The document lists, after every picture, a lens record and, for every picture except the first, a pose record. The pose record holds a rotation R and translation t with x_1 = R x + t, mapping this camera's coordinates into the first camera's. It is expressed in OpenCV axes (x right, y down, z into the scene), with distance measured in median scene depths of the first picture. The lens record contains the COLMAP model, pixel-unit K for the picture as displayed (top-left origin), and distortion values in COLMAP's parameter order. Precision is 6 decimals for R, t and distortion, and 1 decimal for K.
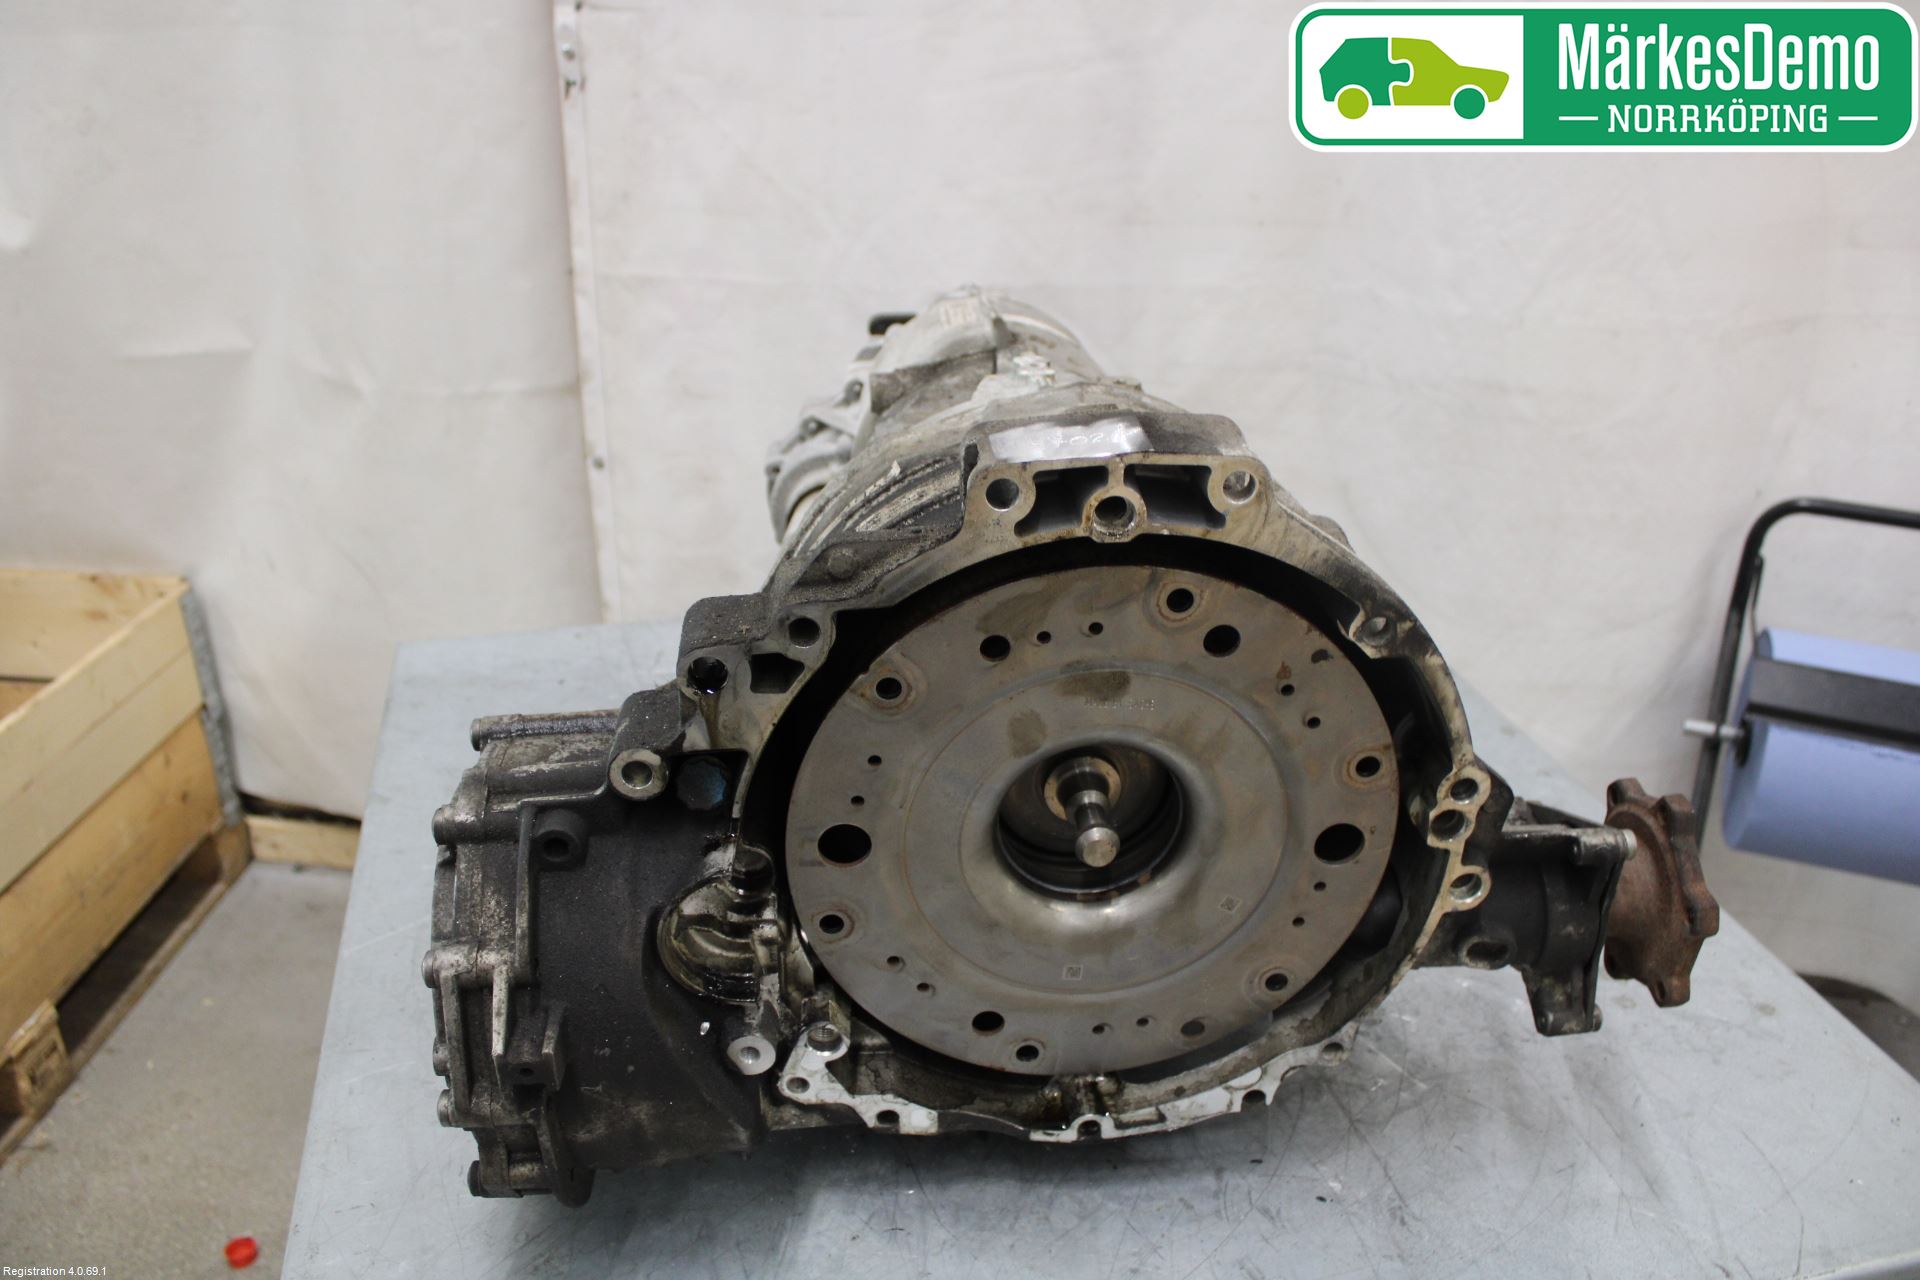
lens RADIAL K [[1570.0, 0, 960.0], [0, 1570.0, 640.0], [0, 0, 1]] dist [-0.152468, 0.127105]
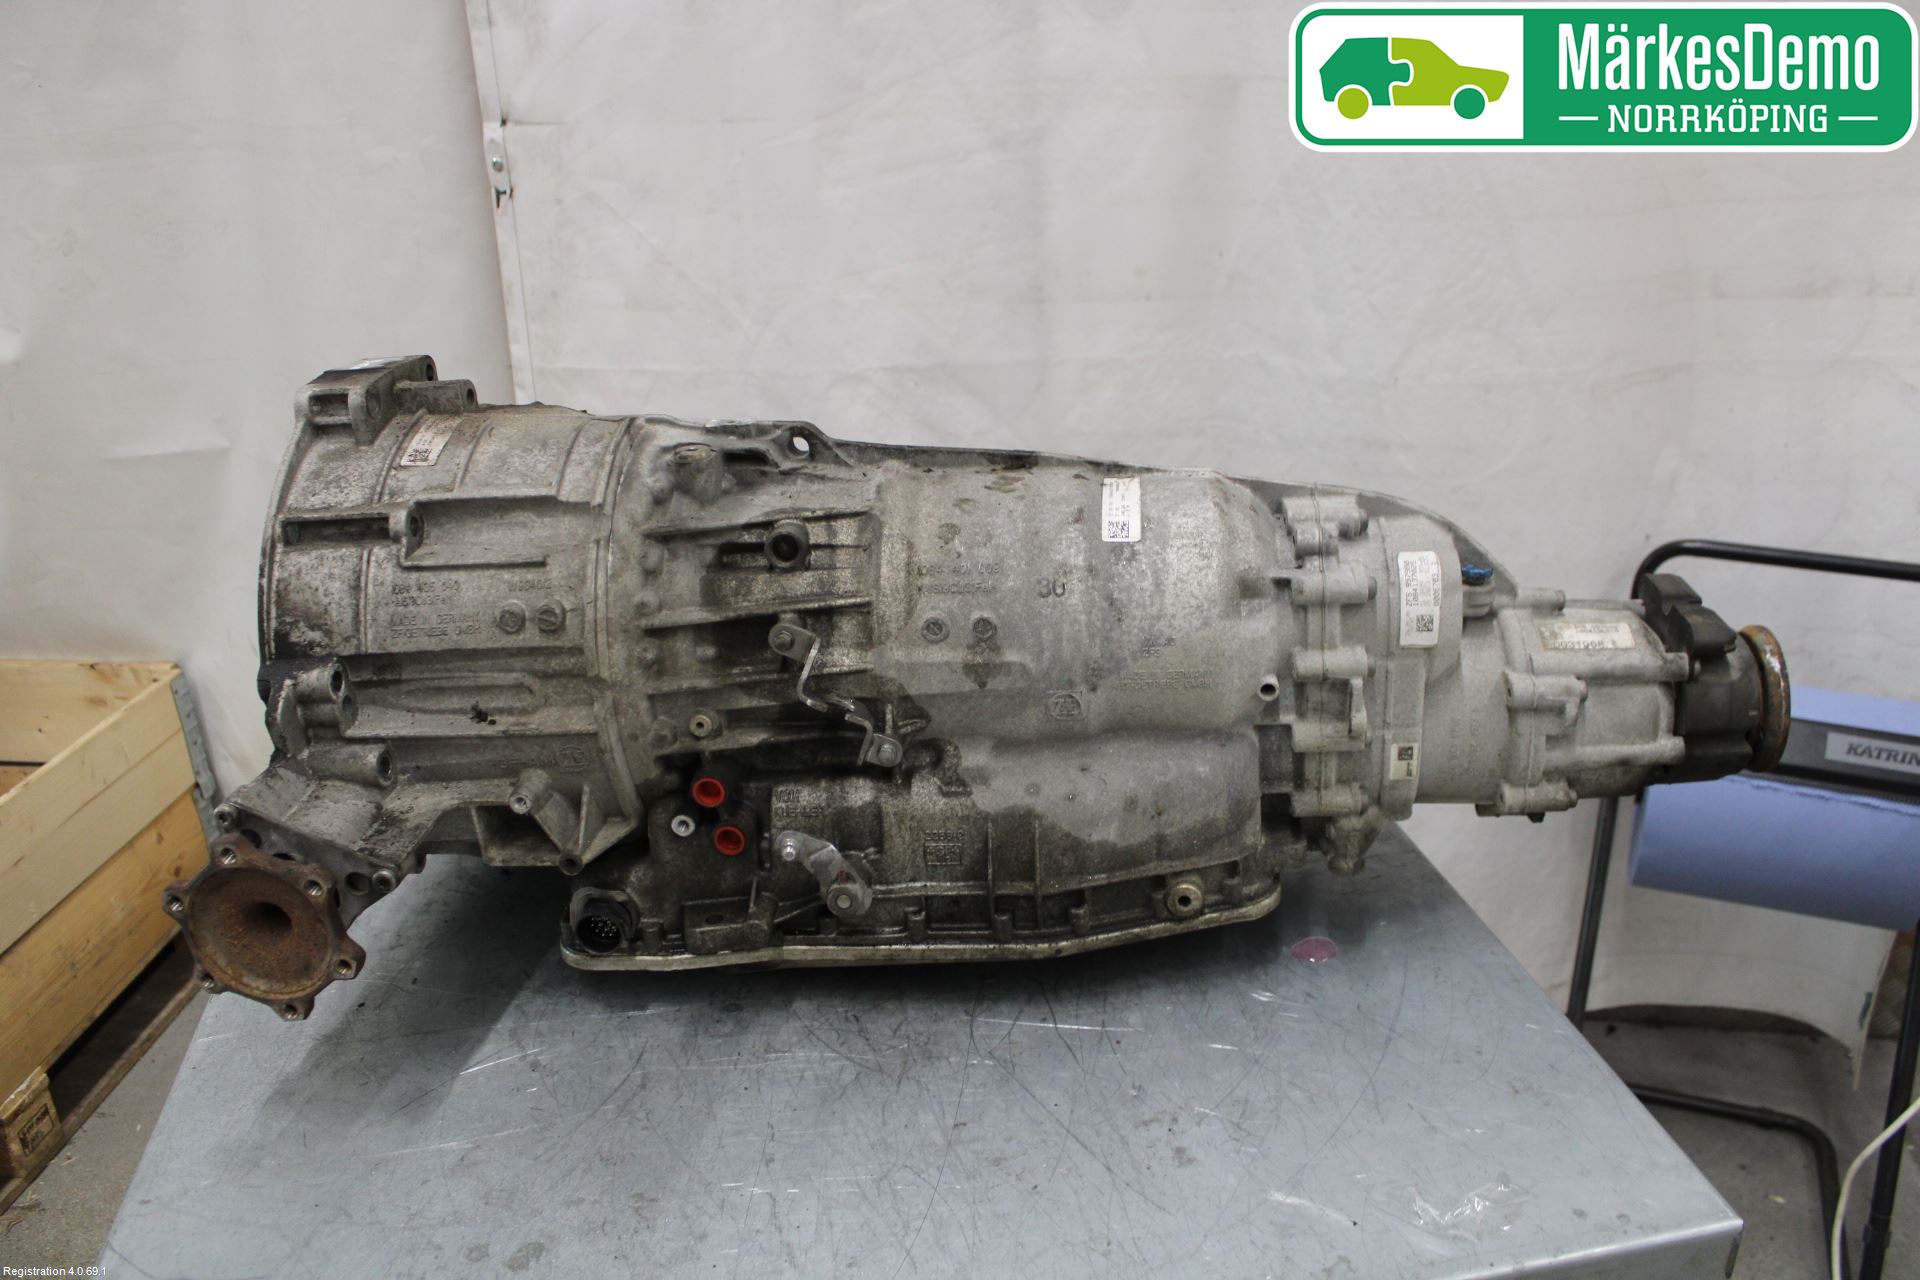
lens RADIAL K [[1574.6, 0, 960.0], [0, 1574.6, 640.0], [0, 0, 1]] dist [-0.155578, 0.136404]
pose [[0.998938, -0.029130, -0.035688, 0.085975], [0.027494, 0.998586, -0.045502, 0.006796], [0.036963, 0.044473, 0.998327, -0.045878]]
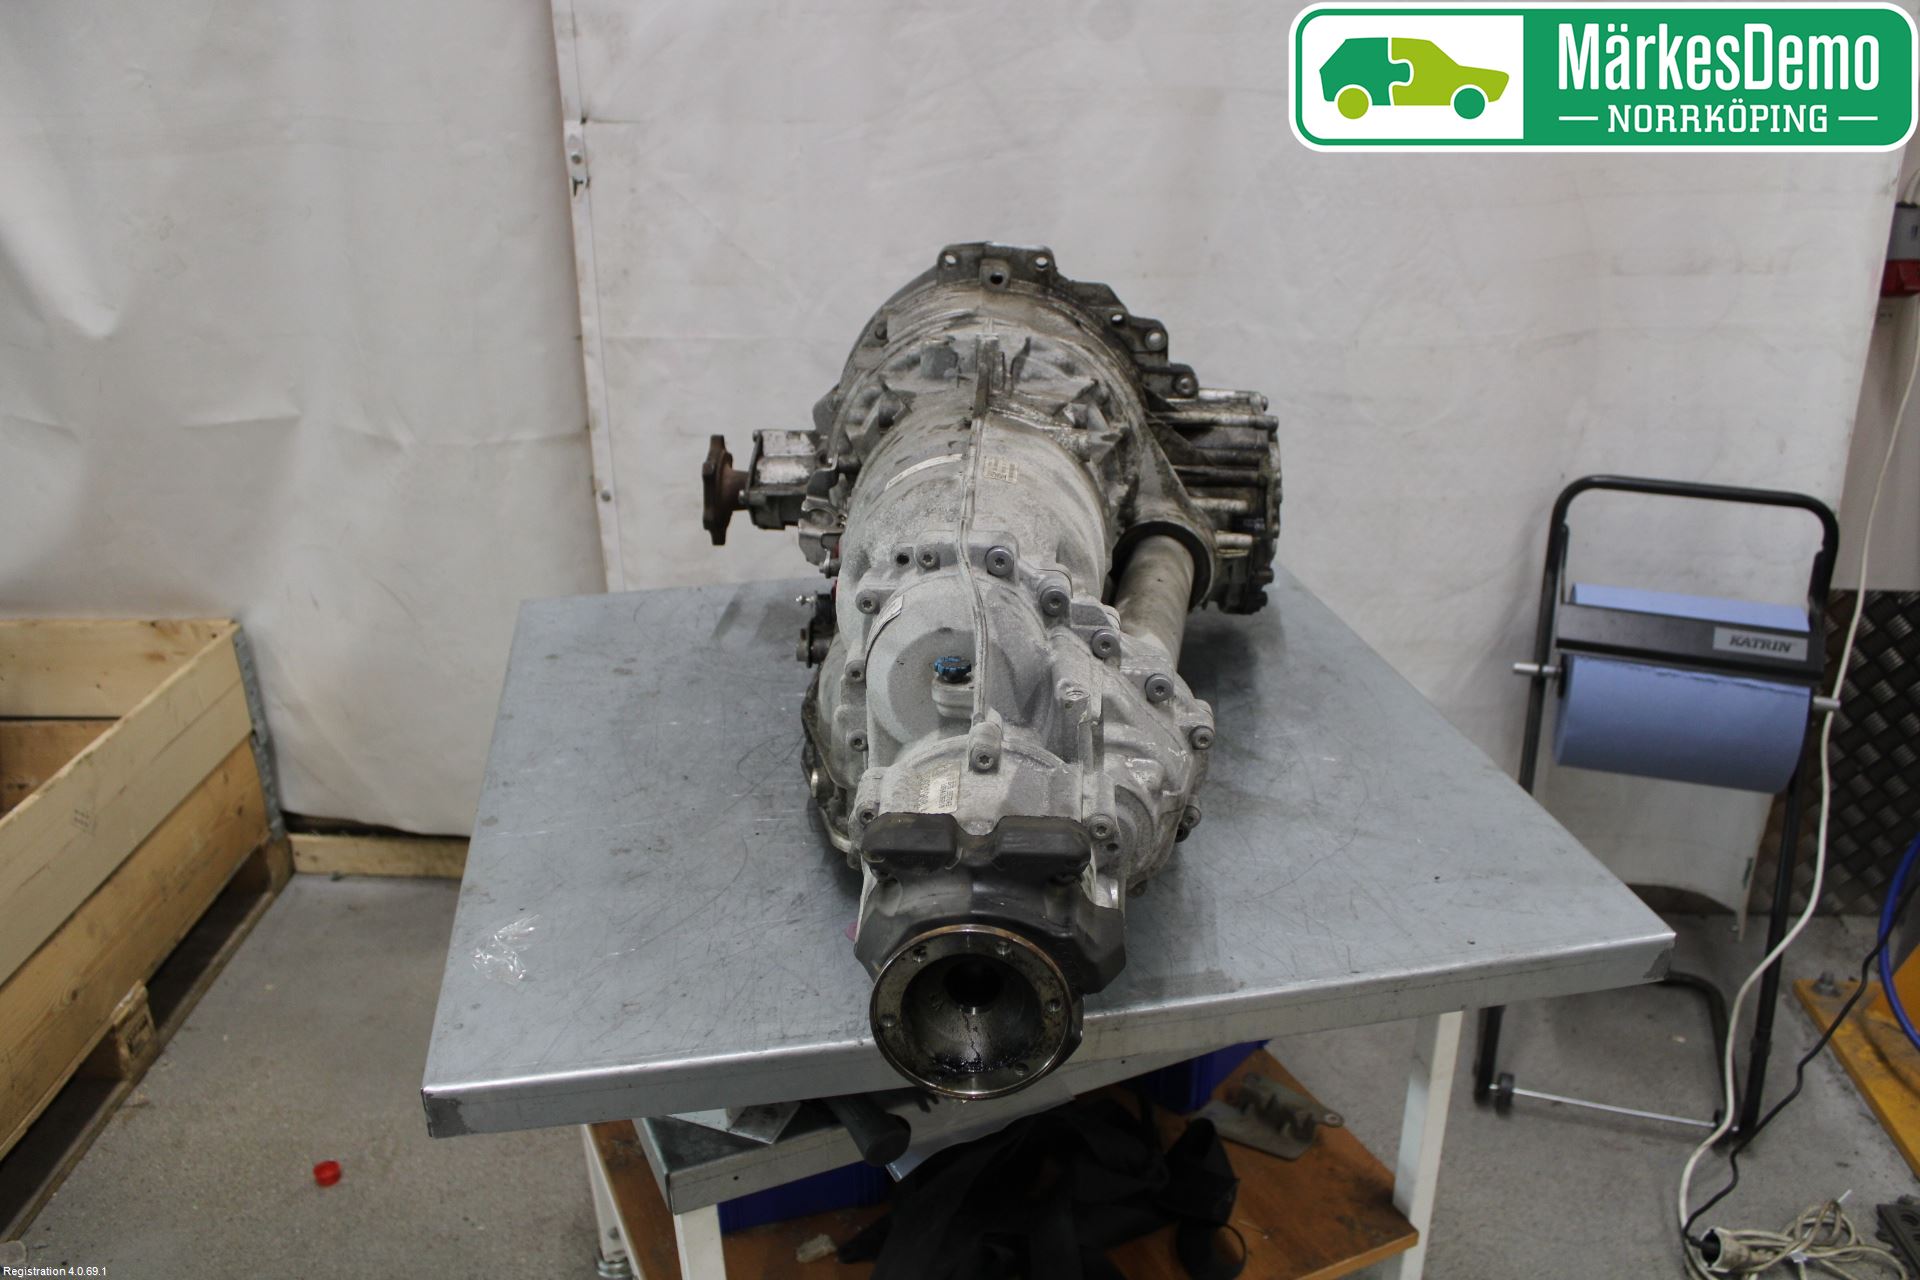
lens RADIAL K [[1570.0, 0, 960.0], [0, 1570.0, 640.0], [0, 0, 1]] dist [-0.152468, 0.127105]
pose [[0.998341, -0.044644, 0.036369, -0.009577], [0.046432, 0.997674, -0.049900, 0.067216], [-0.034057, 0.051506, 0.998092, -0.192223]]
